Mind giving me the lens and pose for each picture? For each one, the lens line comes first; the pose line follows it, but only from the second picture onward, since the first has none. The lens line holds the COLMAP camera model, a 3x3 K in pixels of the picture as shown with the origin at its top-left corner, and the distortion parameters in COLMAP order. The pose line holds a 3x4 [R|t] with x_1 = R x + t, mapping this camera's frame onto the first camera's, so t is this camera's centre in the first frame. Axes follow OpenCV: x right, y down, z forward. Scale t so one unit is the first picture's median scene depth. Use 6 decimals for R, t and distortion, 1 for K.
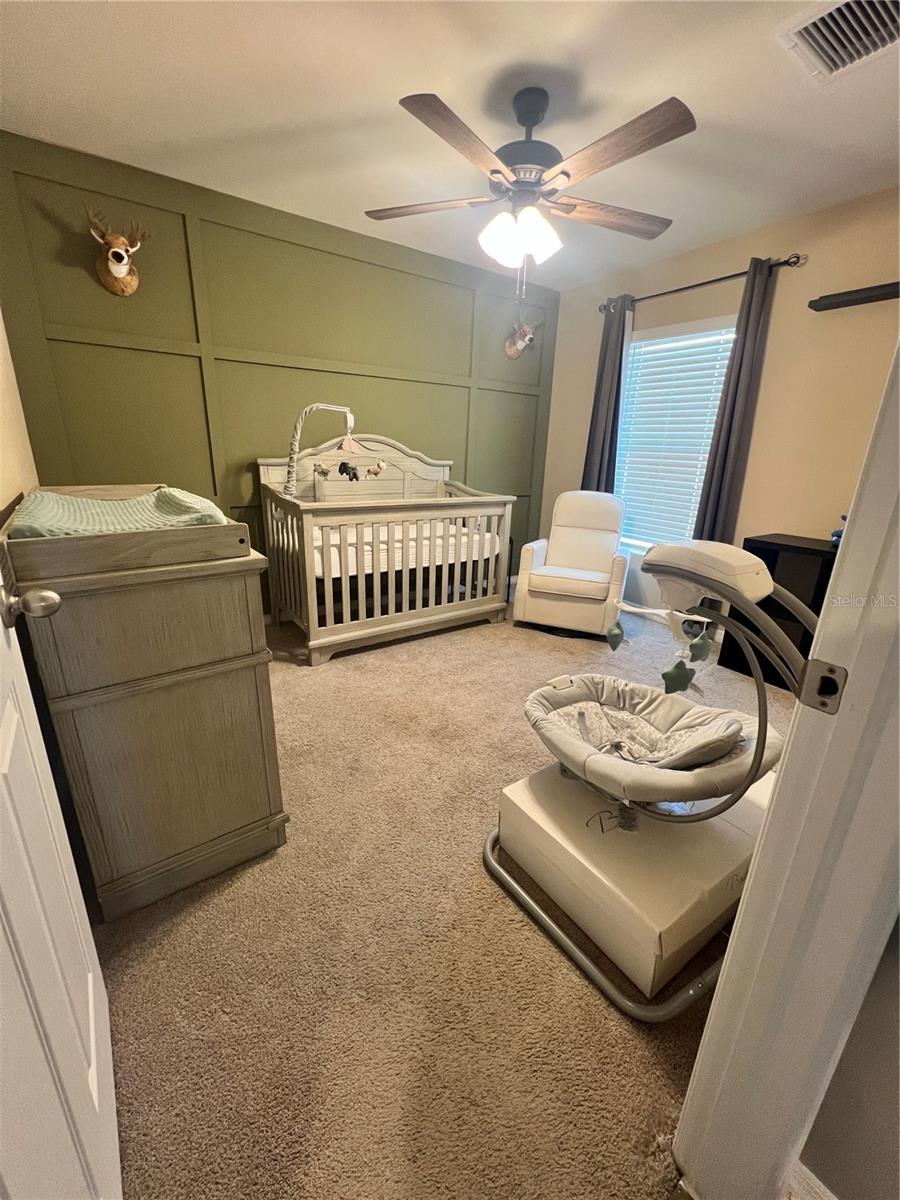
lens RADIAL K [[480.5, 0, 452.5], [0, 480.5, 595.1], [0, 0, 1]] dist [-0.001397, 0.000296]
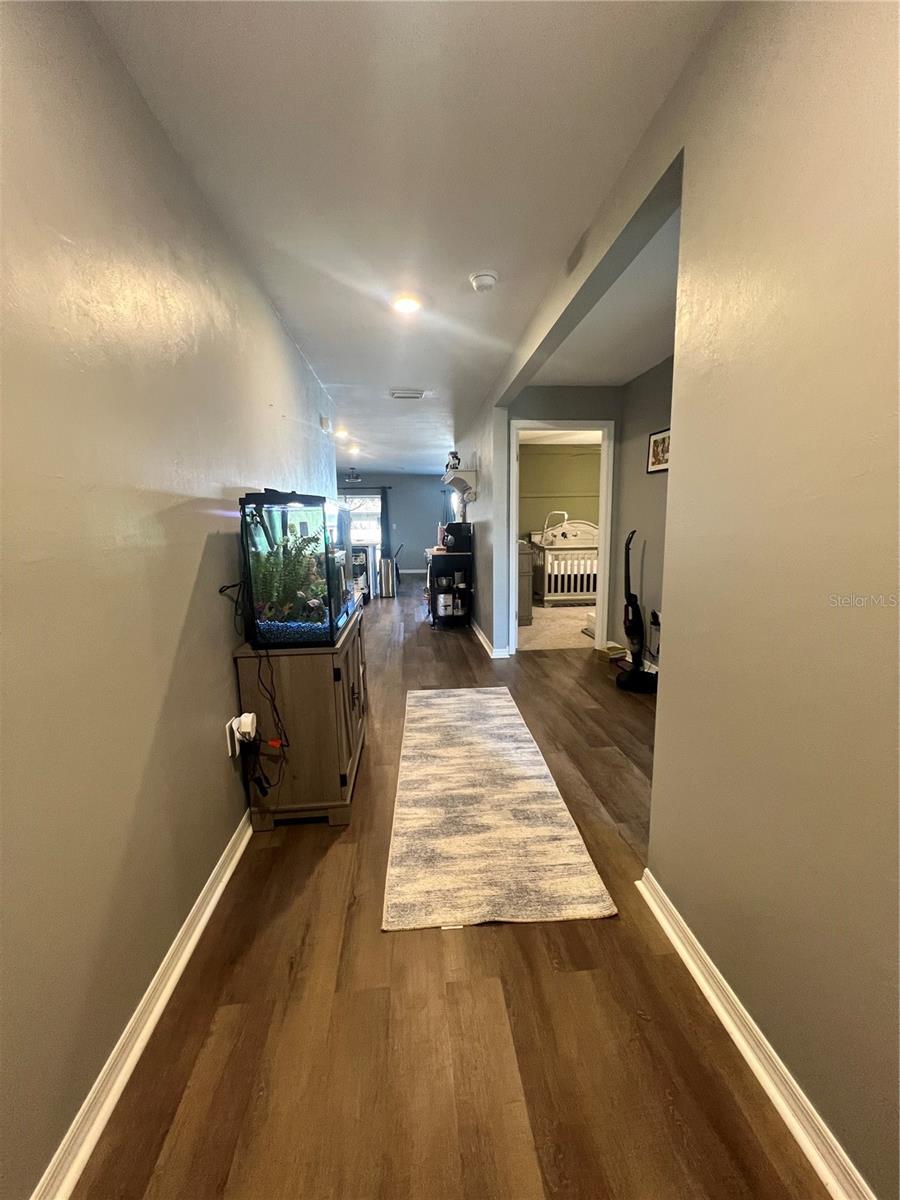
lens RADIAL K [[480.5, 0, 450.4], [0, 480.5, 601.9], [0, 0, 1]] dist [-0.001397, 0.000296]
pose [[0.868896, 0.035227, -0.493740, 0.553562], [-0.106969, 0.987258, -0.117808, 0.478135], [0.483299, 0.155178, 0.861593, -1.507087]]
